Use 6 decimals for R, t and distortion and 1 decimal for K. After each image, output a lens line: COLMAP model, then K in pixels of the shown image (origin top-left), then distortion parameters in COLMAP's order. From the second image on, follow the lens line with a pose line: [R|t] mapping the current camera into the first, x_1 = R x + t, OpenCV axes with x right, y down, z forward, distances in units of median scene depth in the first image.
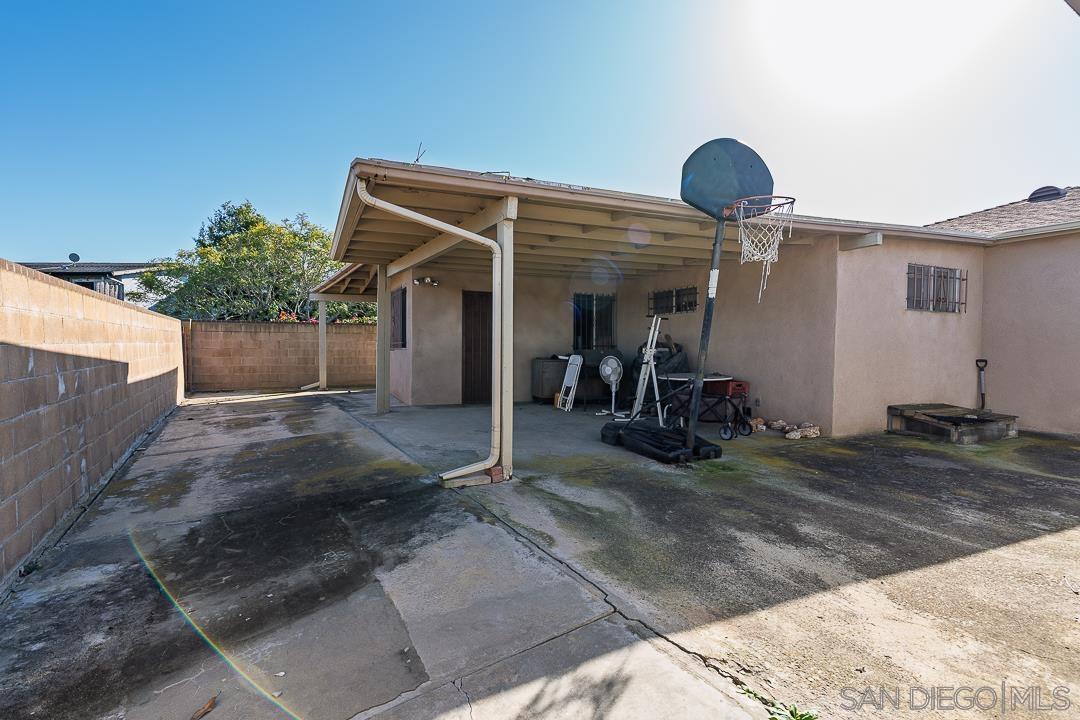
lens RADIAL K [[493.5, 0, 541.3], [0, 493.5, 359.8], [0, 0, 1]] dist [-0.005442, 0.003294]
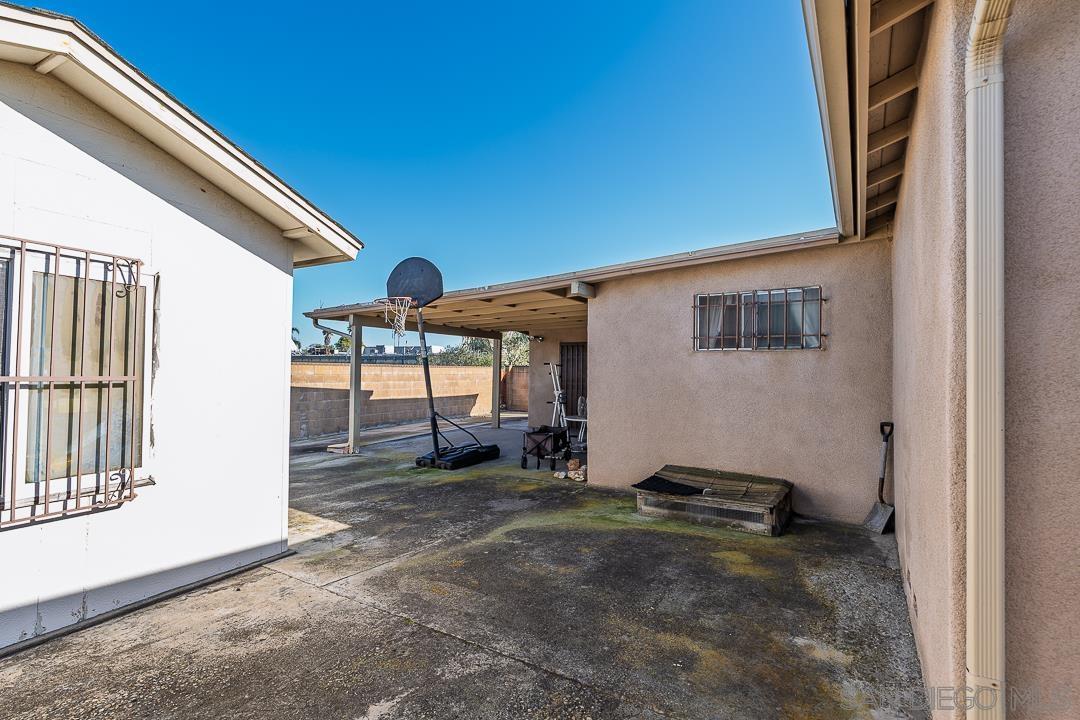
lens RADIAL K [[493.5, 0, 541.5], [0, 493.5, 363.6], [0, 0, 1]] dist [-0.005442, 0.003294]
pose [[0.560428, -0.020137, -0.827959, 1.265514], [-0.028163, 0.998663, -0.043352, -0.037178], [0.827724, 0.047613, 0.559111, 0.320837]]
